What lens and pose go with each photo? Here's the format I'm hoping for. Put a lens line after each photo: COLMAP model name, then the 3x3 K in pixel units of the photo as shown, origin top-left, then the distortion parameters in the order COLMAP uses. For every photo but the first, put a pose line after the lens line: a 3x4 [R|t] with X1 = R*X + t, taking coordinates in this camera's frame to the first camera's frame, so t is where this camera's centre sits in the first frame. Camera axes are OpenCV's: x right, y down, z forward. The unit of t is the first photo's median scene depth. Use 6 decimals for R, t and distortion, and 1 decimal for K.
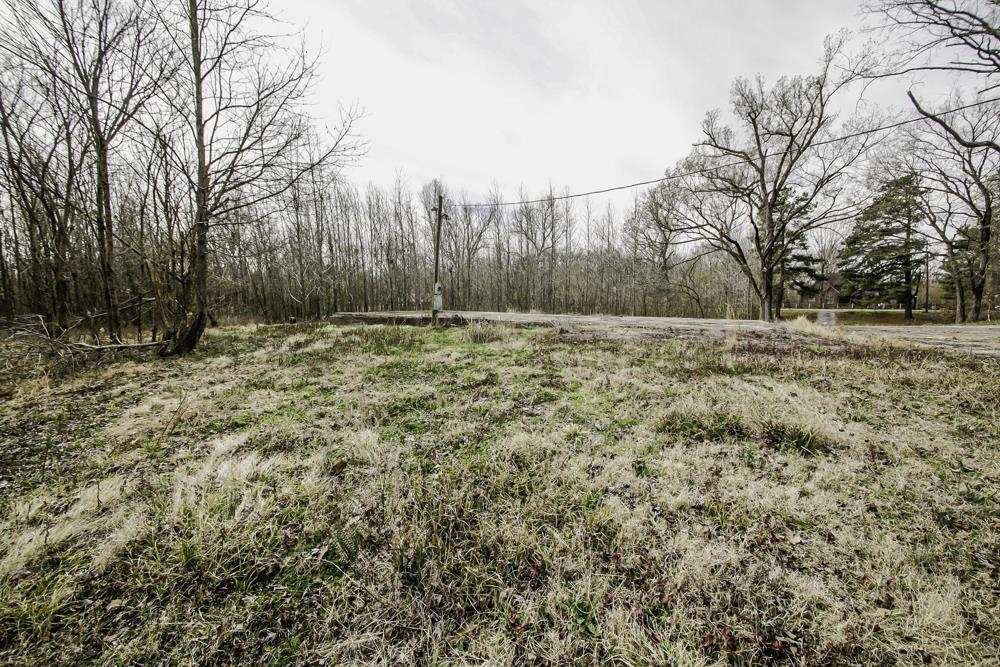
lens RADIAL K [[349.4, 0, 502.2], [0, 349.4, 327.7], [0, 0, 1]] dist [-0.001363, -0.009622]
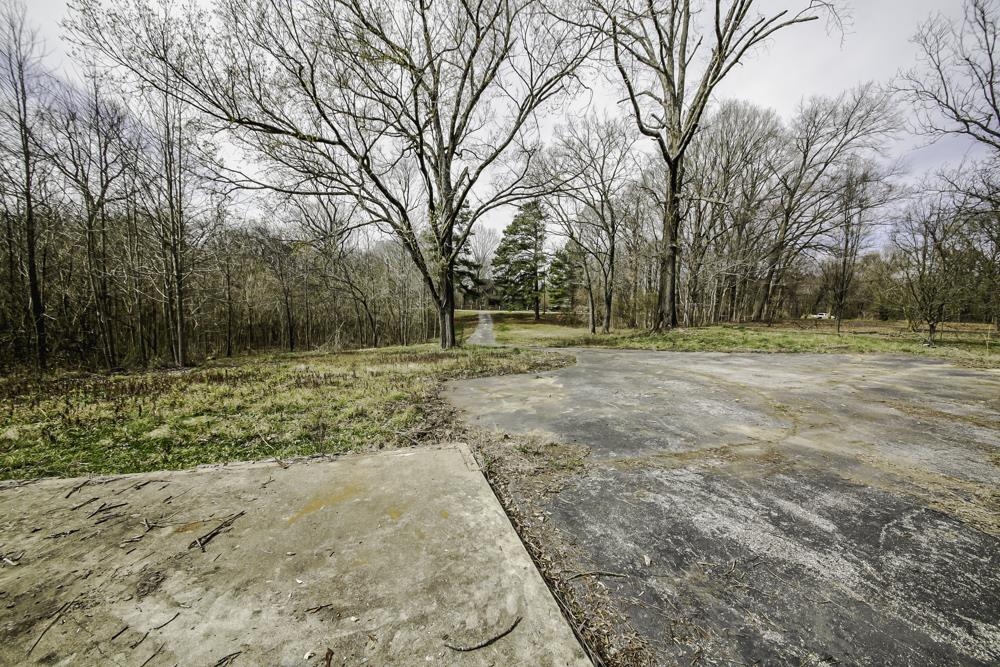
lens RADIAL K [[344.9, 0, 510.2], [0, 344.9, 329.1], [0, 0, 1]] dist [-0.000774, -0.003502]
pose [[0.654291, -0.043981, 0.754963, 0.154826], [0.034443, 0.999005, 0.028348, -0.025008], [-0.755458, 0.007456, 0.655155, 0.217121]]
